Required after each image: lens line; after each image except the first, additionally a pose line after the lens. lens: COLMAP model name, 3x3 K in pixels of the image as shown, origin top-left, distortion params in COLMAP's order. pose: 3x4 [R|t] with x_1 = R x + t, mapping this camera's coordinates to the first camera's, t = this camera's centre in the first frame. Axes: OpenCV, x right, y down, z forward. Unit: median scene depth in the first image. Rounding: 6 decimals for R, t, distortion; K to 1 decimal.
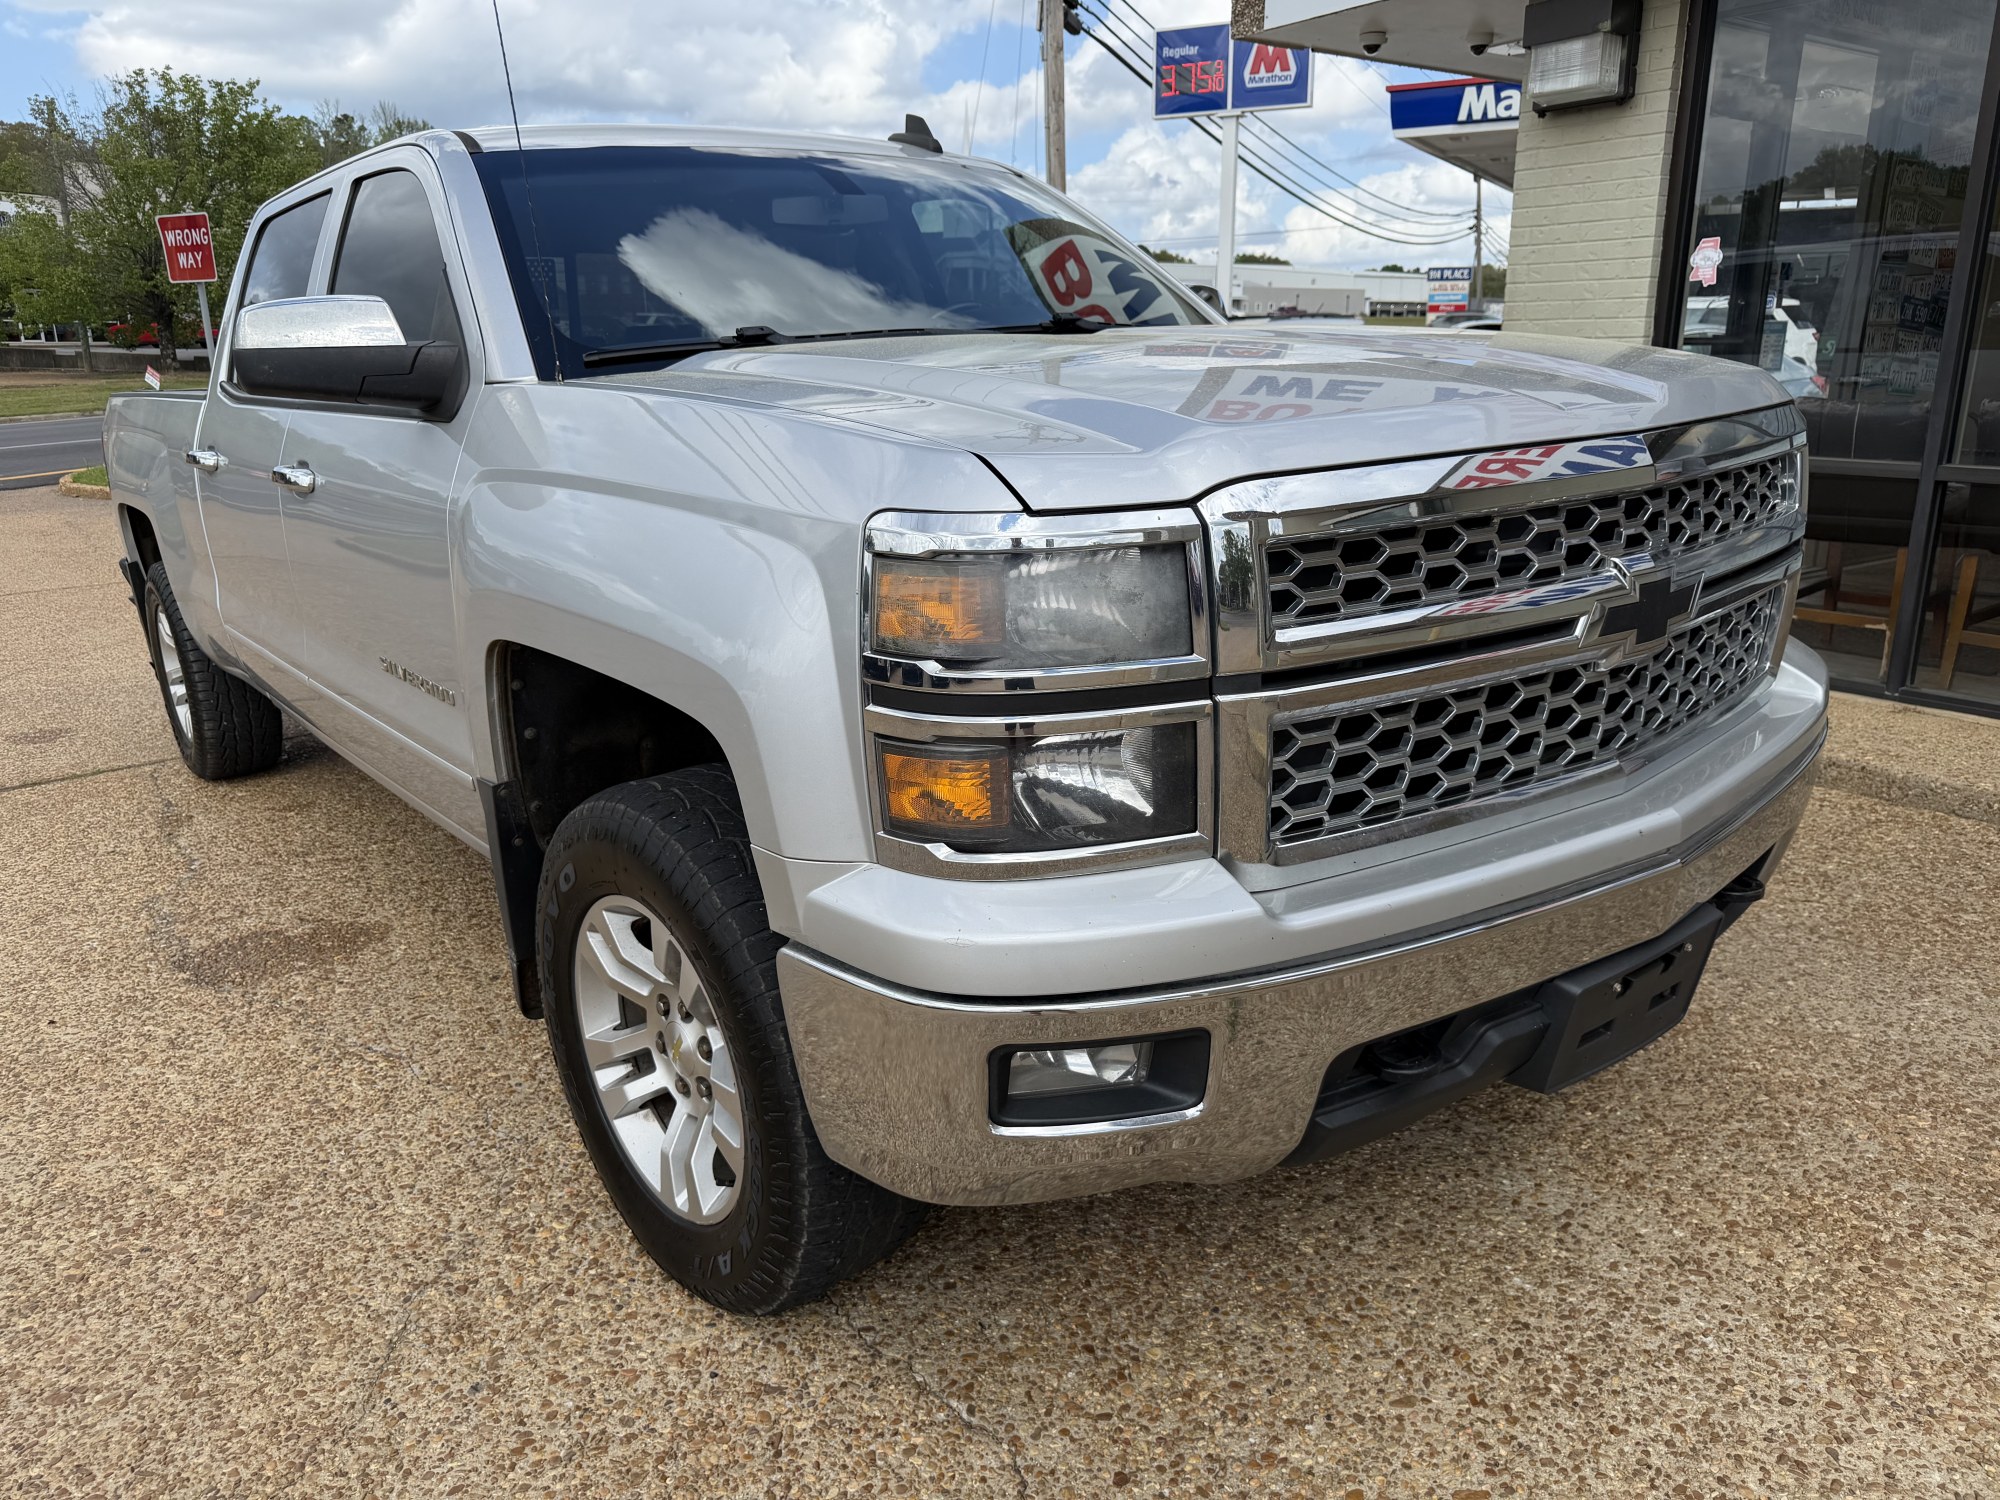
lens RADIAL K [[1412.7, 0, 985.9], [0, 1412.7, 756.5], [0, 0, 1]] dist [0.020933, -0.022842]
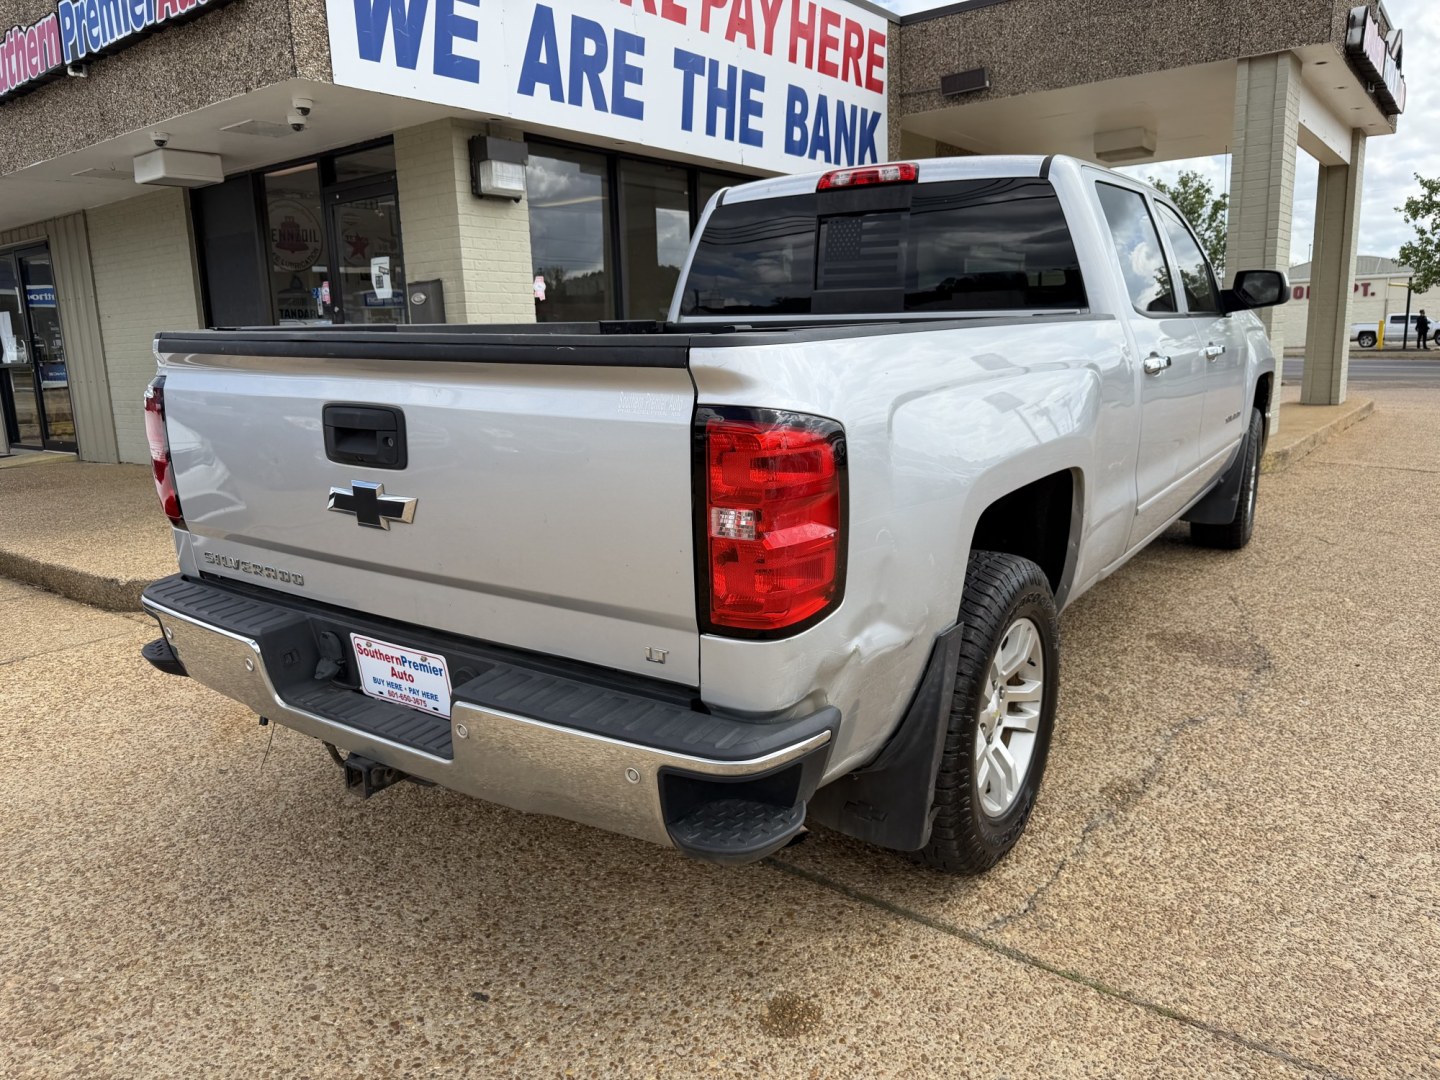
lens RADIAL K [[1021.7, 0, 720.0], [0, 1021.7, 540.0], [0, 0, 1]] dist [-0.000080, -0.000411]
pose [[-0.300181, -0.168568, 0.938870, -0.221622], [0.290867, 0.921210, 0.258395, -0.069830], [-0.908454, 0.350651, -0.227499, 0.273651]]
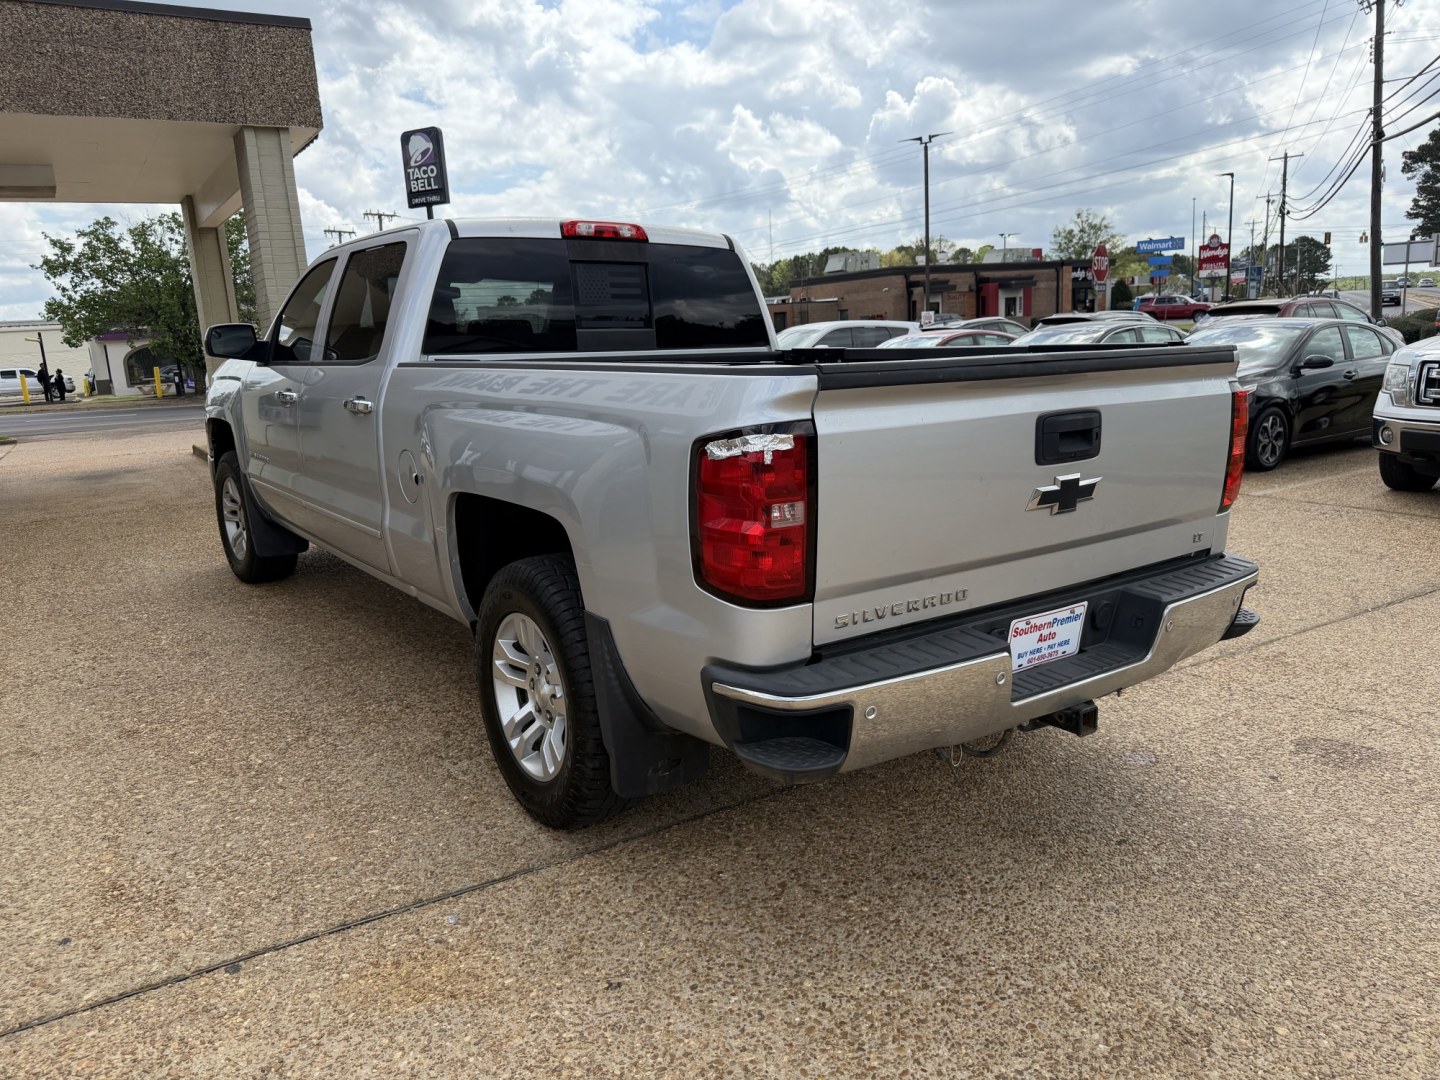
lens RADIAL K [[1017.1, 0, 709.8], [0, 1017.1, 544.7], [0, 0, 1]] dist [0.020933, -0.022842]
pose [[-0.996828, 0.053610, 0.058814, -0.091786], [0.074840, 0.882782, 0.463782, -0.108152], [-0.027056, 0.466713, -0.883995, 0.383304]]
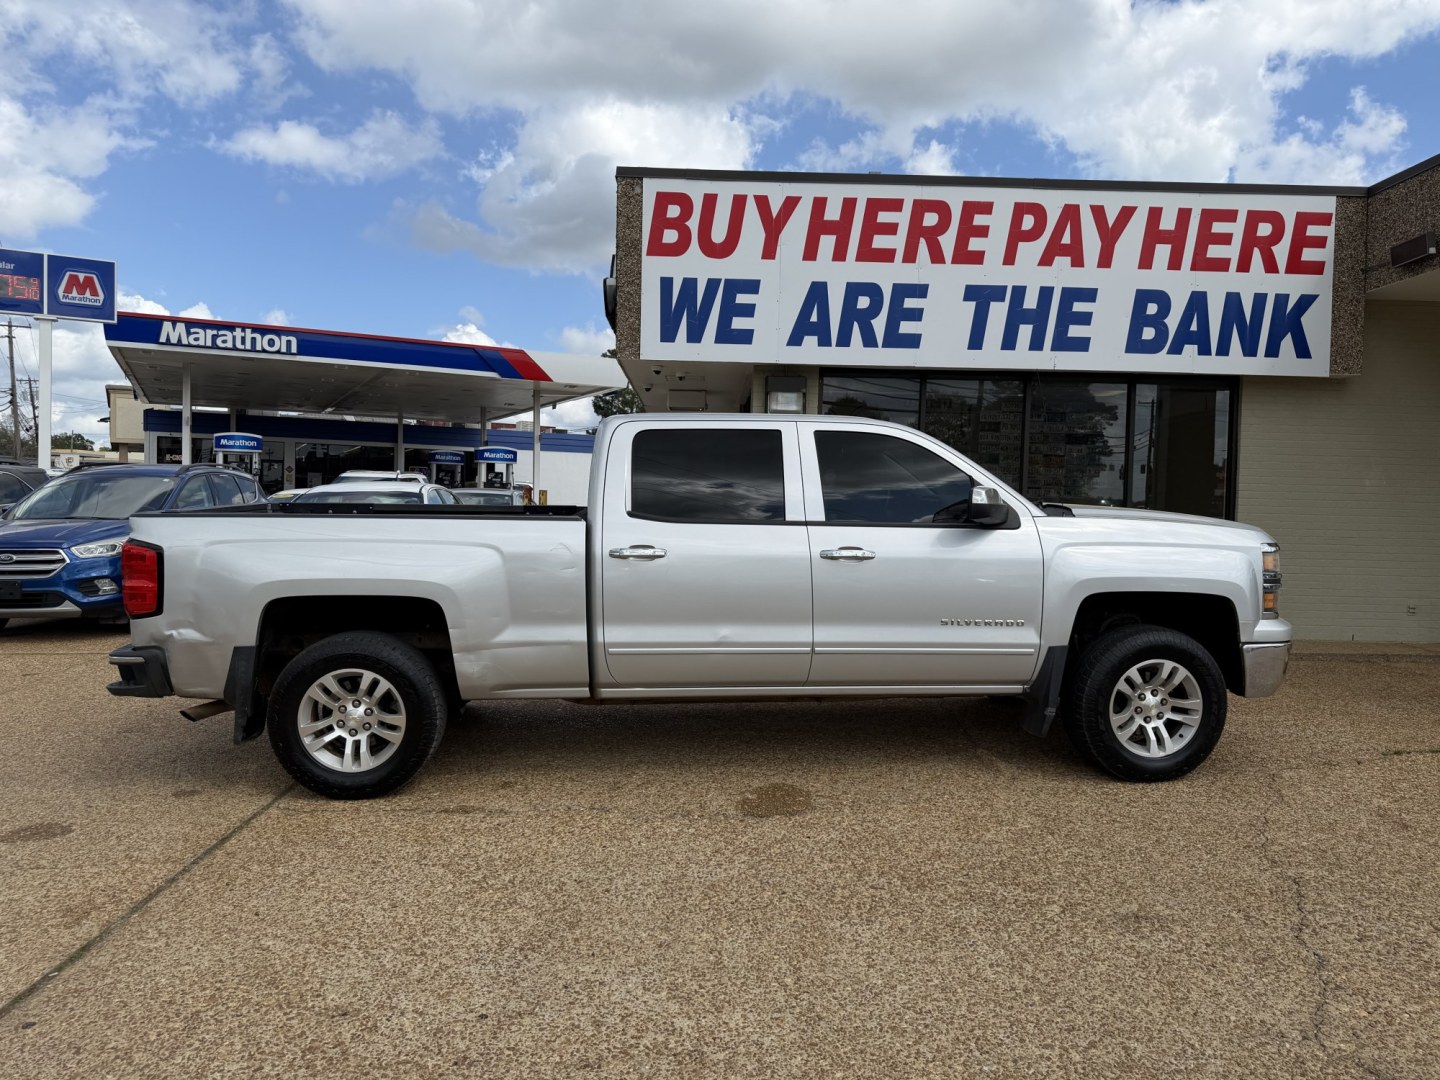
lens RADIAL K [[1003.7, 0, 720.0], [0, 1003.7, 540.0], [0, 0, 1]] dist [0.078158, -0.136638]
pose [[0.558168, -0.005461, 0.829710, -0.261286], [0.201335, 0.970984, -0.129053, -0.006636], [-0.804930, 0.239084, 0.543071, 0.039084]]
